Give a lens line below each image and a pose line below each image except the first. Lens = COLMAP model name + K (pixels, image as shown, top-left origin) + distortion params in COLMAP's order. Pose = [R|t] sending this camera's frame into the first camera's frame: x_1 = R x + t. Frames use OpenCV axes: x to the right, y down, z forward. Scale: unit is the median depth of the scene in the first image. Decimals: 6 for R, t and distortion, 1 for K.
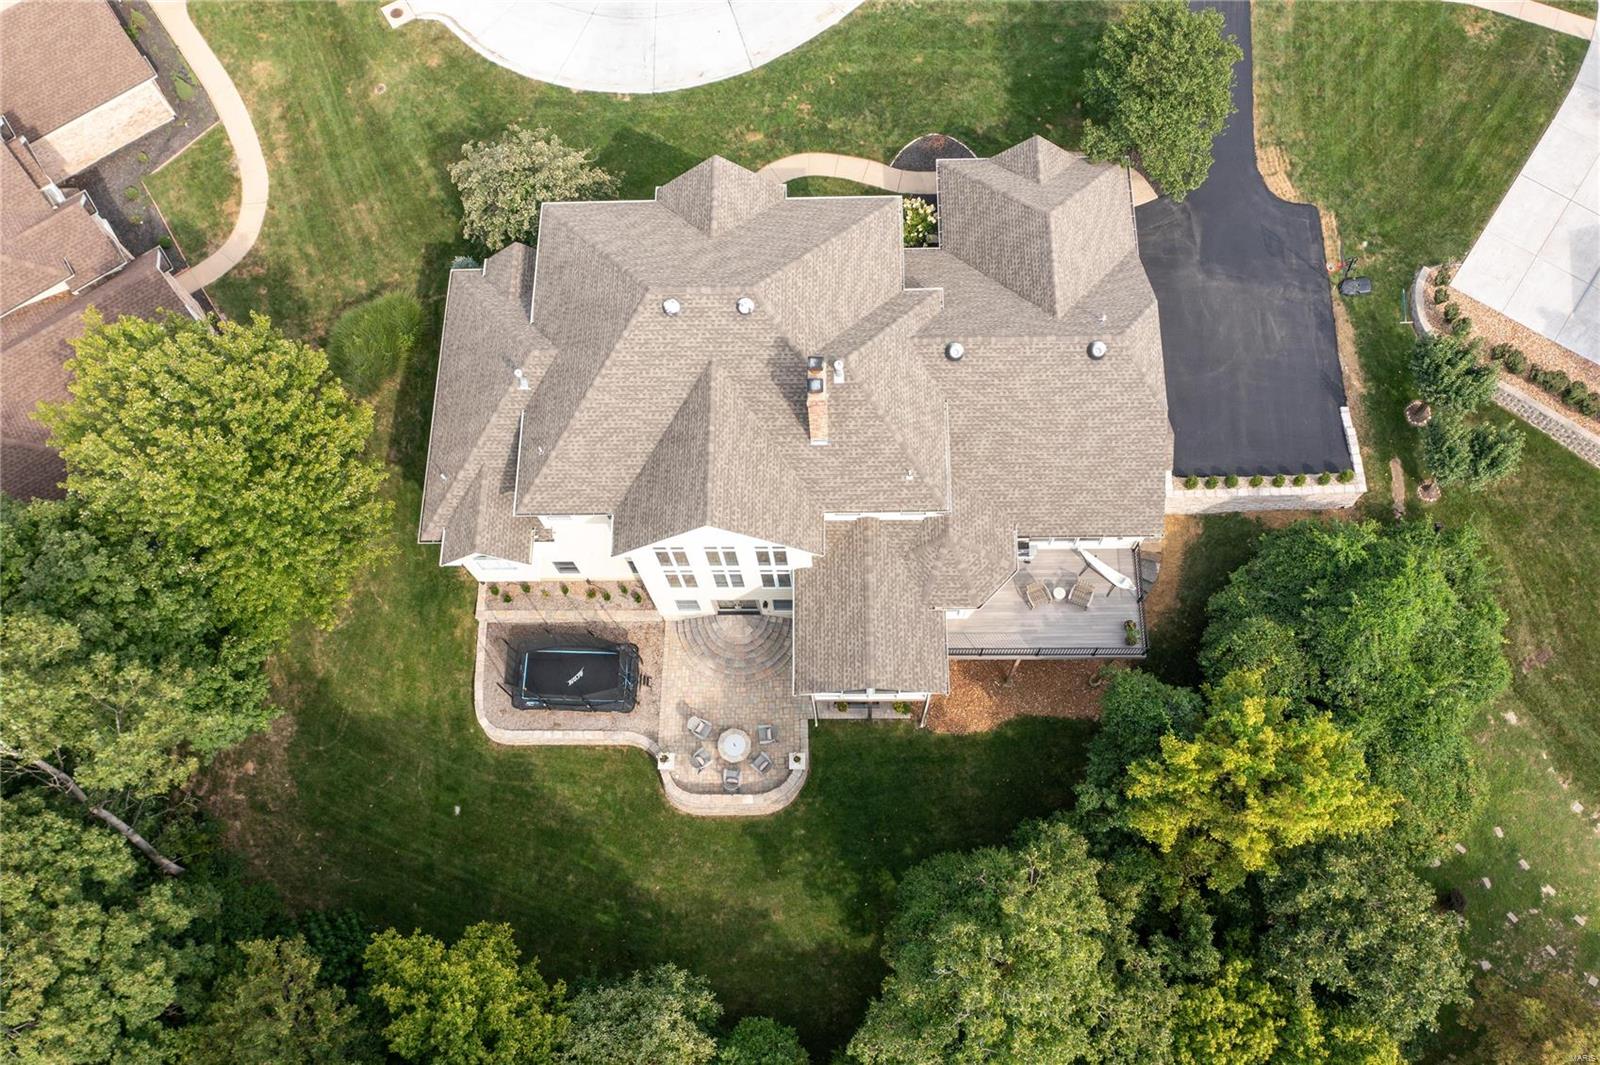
lens RADIAL K [[1271.9, 0, 803.6], [0, 1271.9, 525.7], [0, 0, 1]] dist [0.003126, -0.000628]
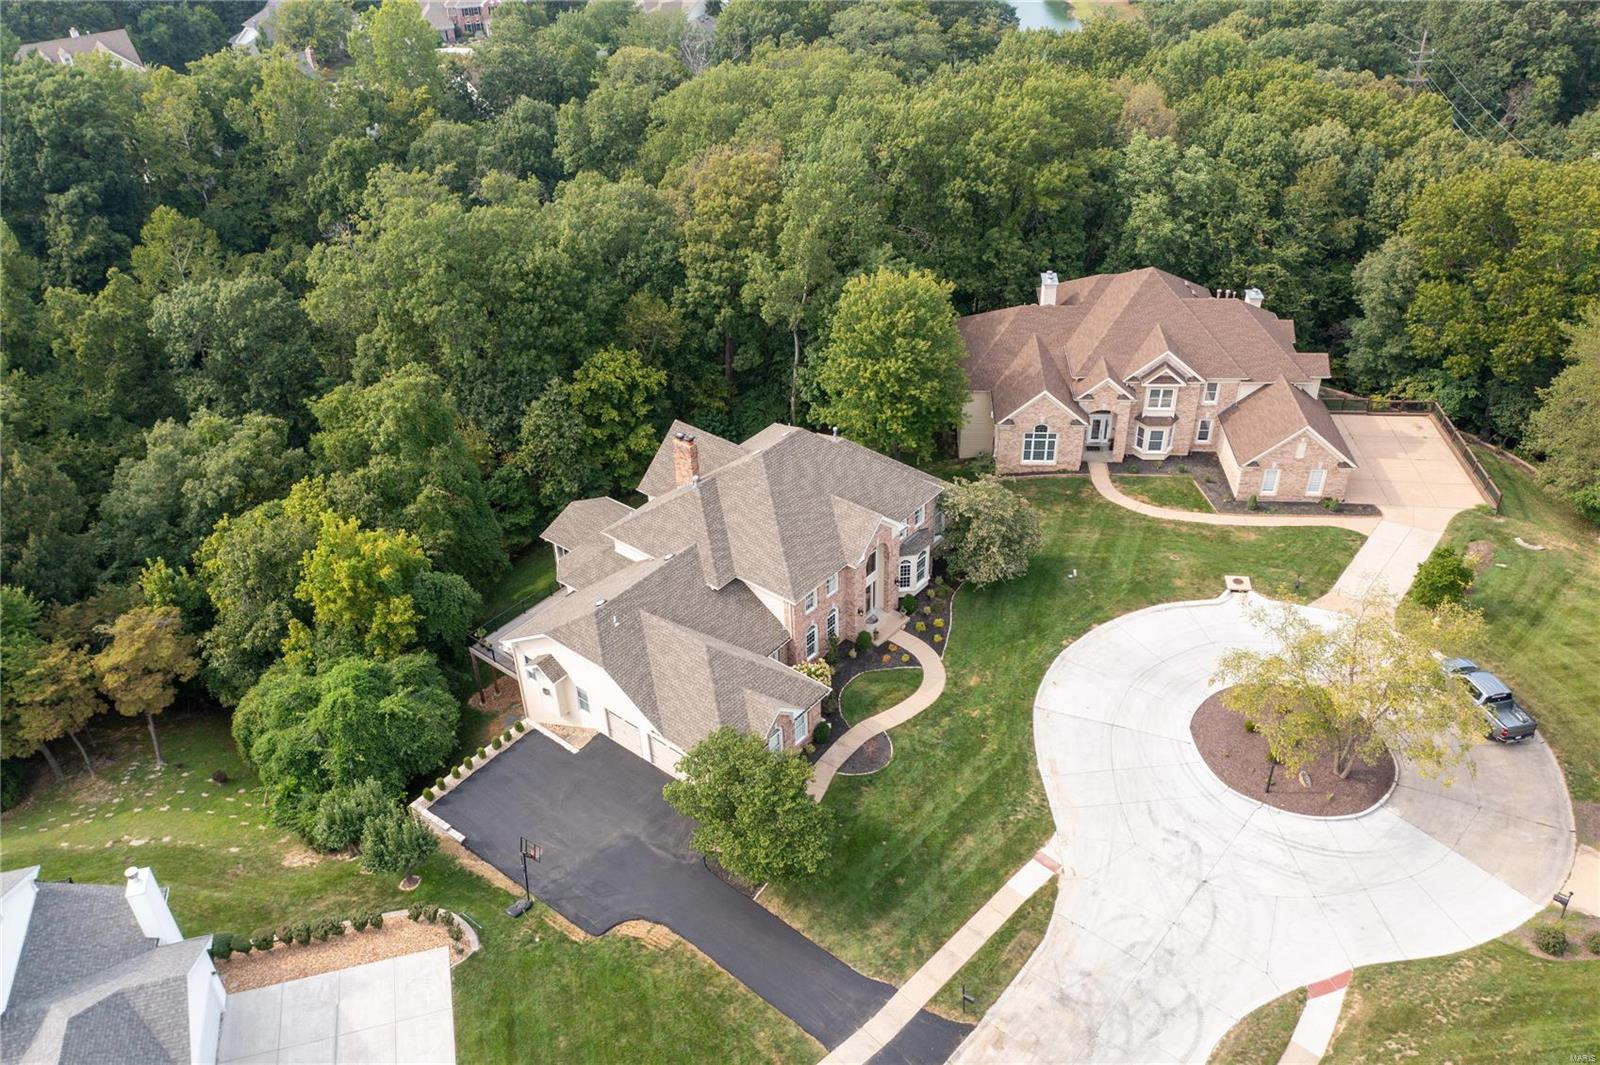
lens RADIAL K [[1271.9, 0, 793.2], [0, 1271.9, 534.7], [0, 0, 1]] dist [0.003126, -0.000628]
pose [[-0.623818, 0.495861, -0.604130, 0.758634], [-0.710921, -0.038856, 0.702197, -1.065973], [0.324718, 0.867532, 0.376758, 0.378883]]
